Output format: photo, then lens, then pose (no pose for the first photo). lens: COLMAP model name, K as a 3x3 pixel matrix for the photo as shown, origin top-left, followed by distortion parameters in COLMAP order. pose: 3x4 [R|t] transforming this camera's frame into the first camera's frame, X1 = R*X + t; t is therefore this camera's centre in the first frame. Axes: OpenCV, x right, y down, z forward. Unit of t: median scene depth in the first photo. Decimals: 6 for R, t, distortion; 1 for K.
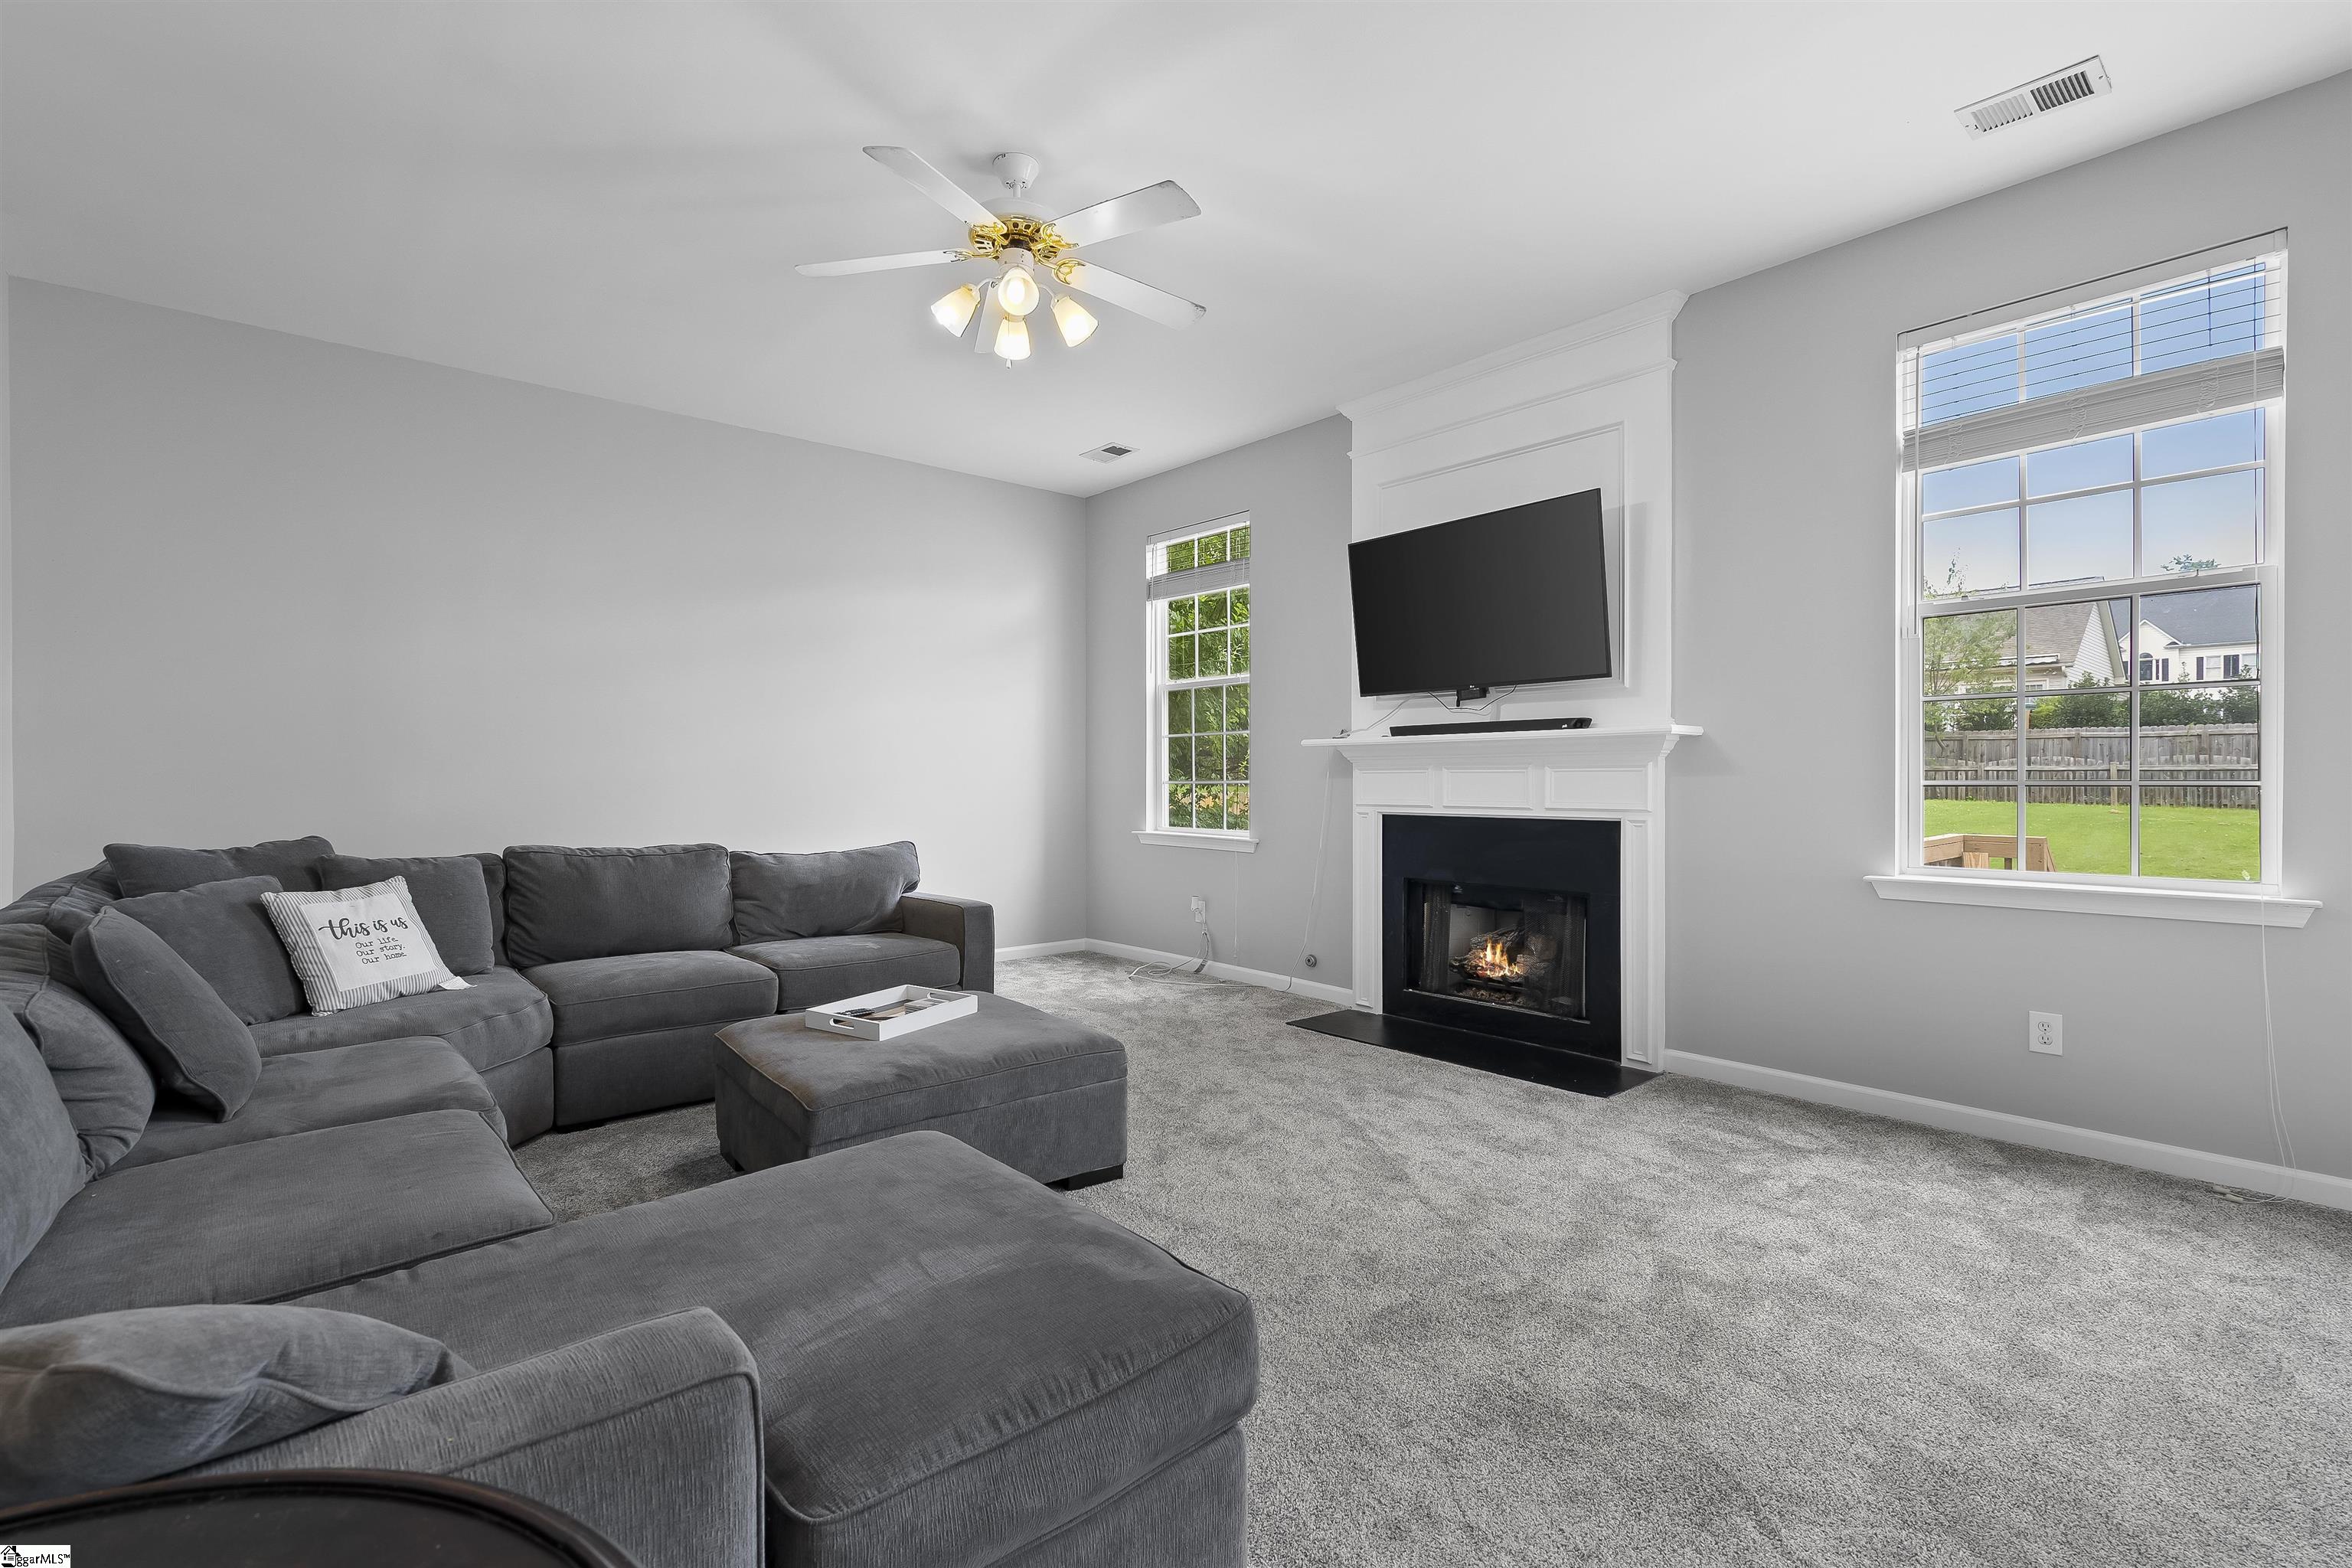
lens RADIAL K [[1060.9, 0, 1182.2], [0, 1060.9, 773.3], [0, 0, 1]] dist [0.003011, 0.000682]
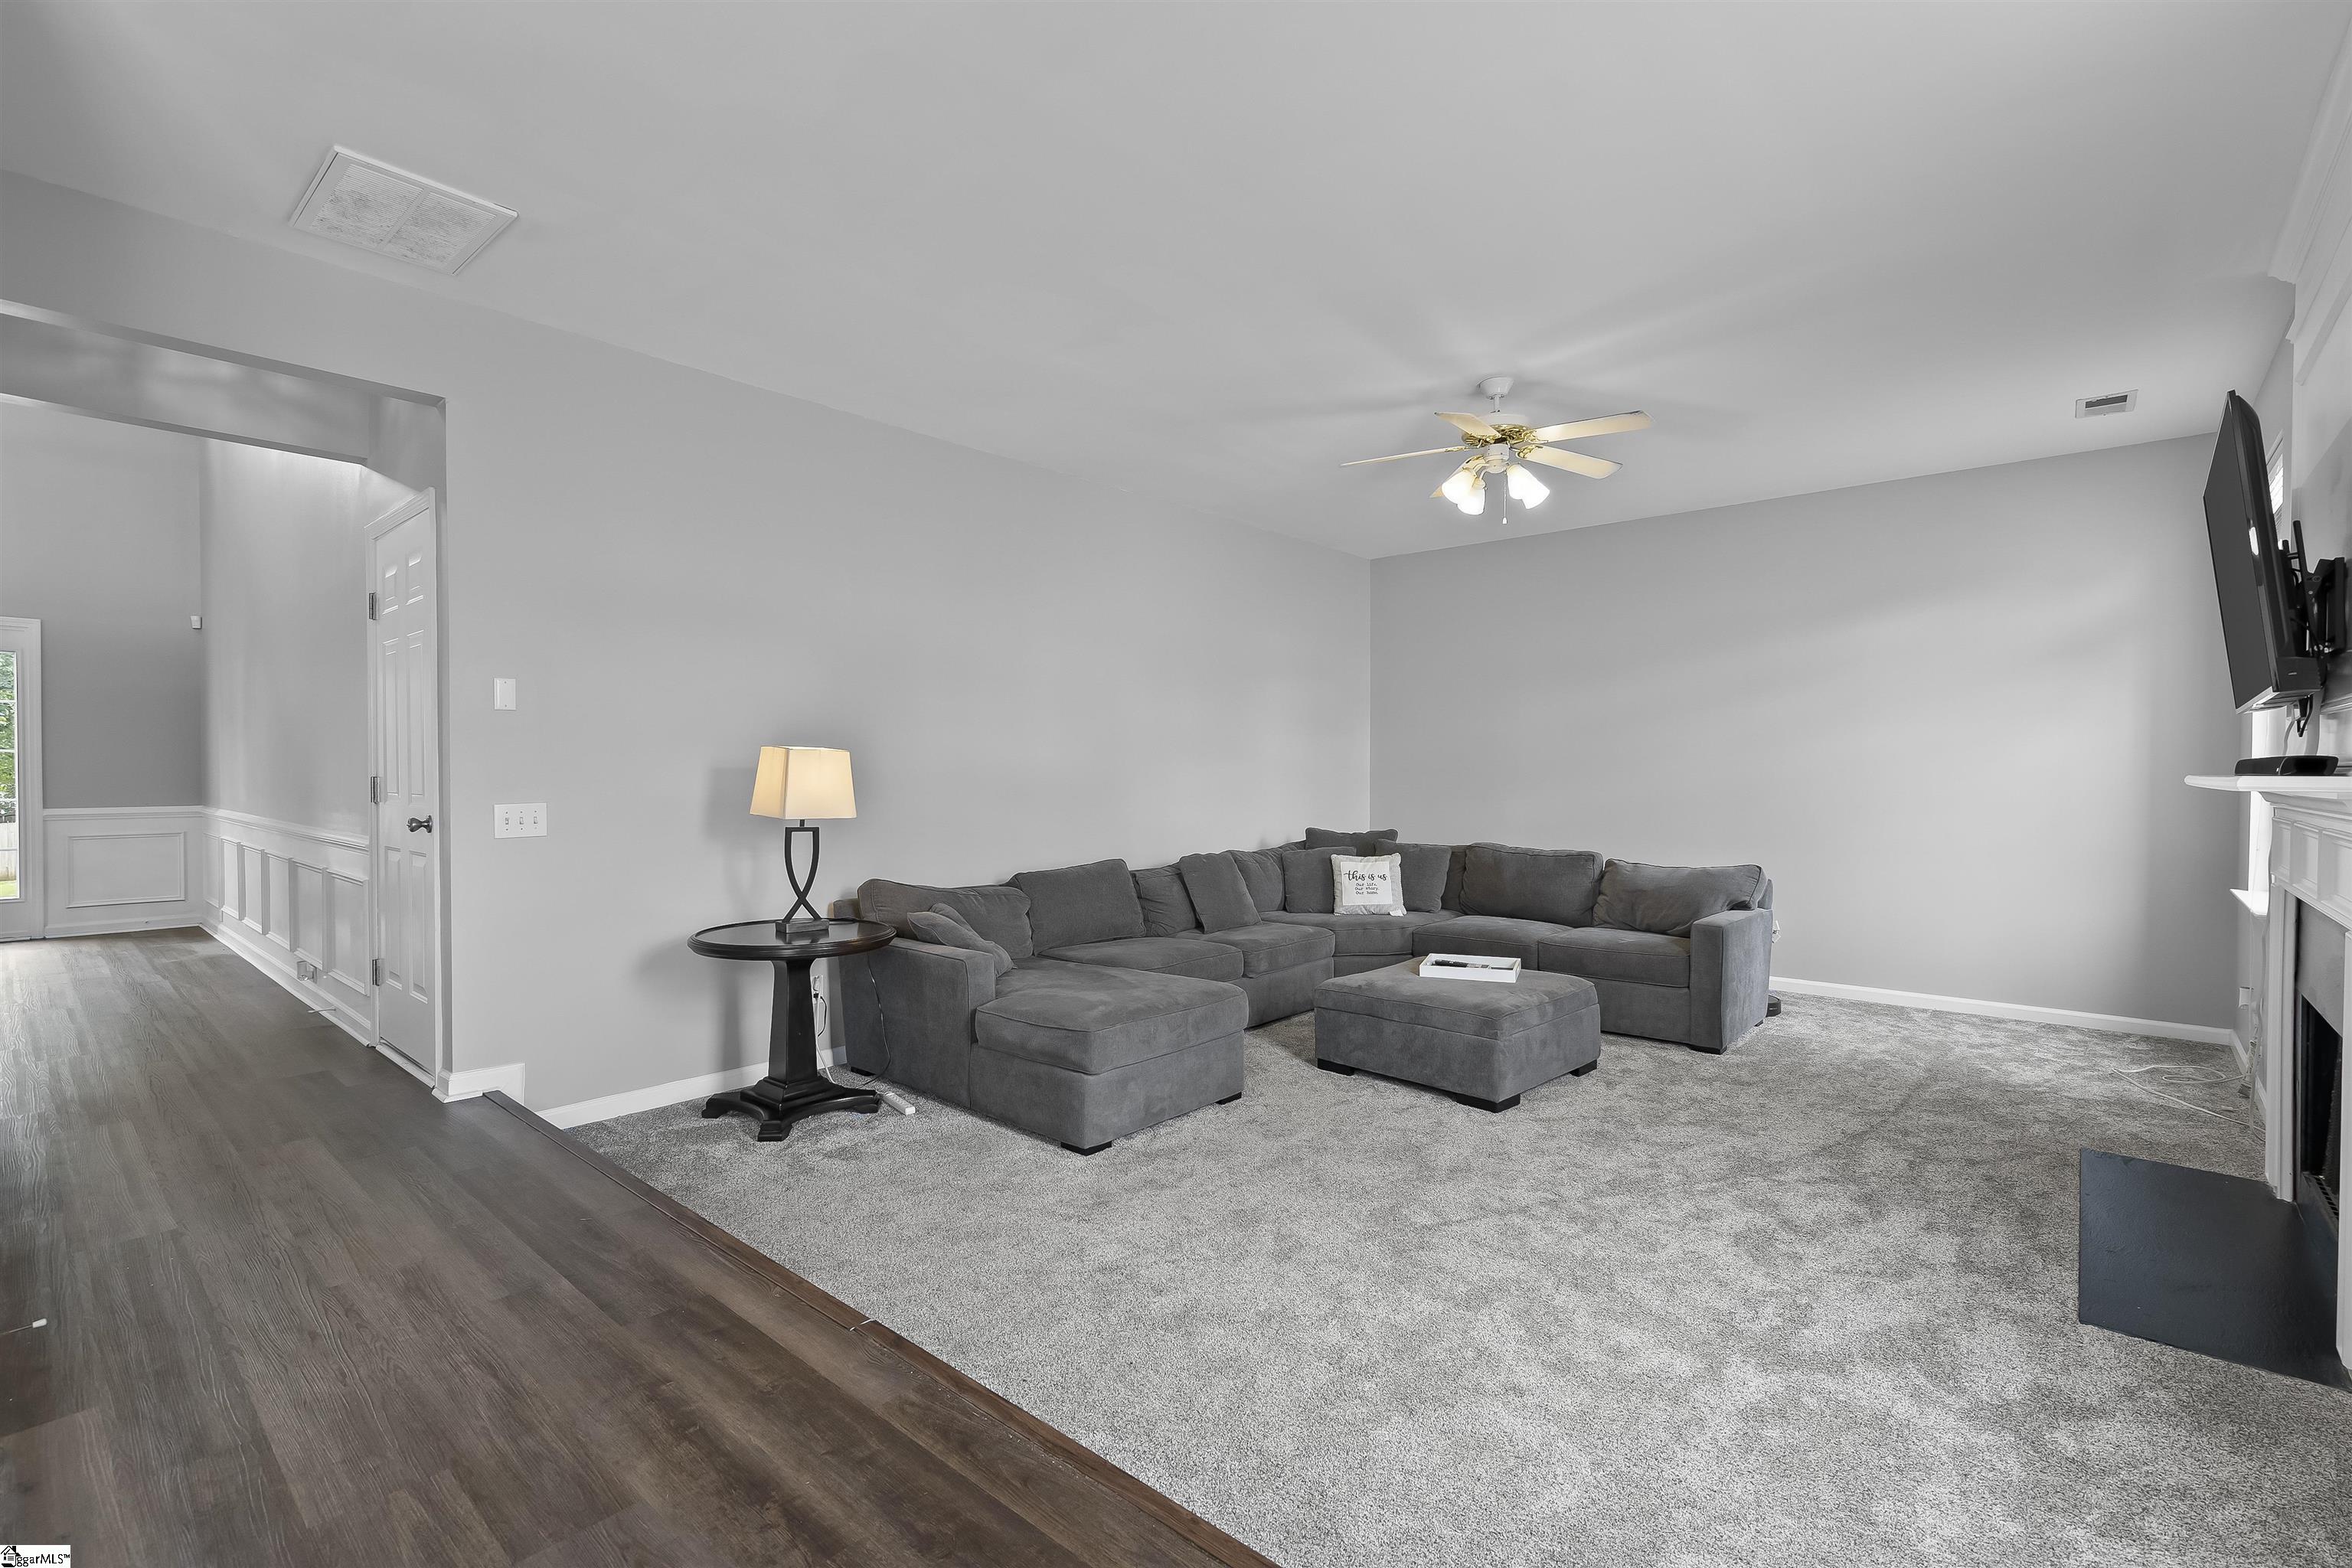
lens RADIAL K [[1060.9, 0, 1184.0], [0, 1060.9, 780.7], [0, 0, 1]] dist [0.003011, 0.000682]
pose [[0.128144, 0.009274, -0.991712, 1.120728], [-0.000520, 0.999957, 0.009284, -0.052711], [0.991755, -0.000674, 0.128143, 0.383807]]
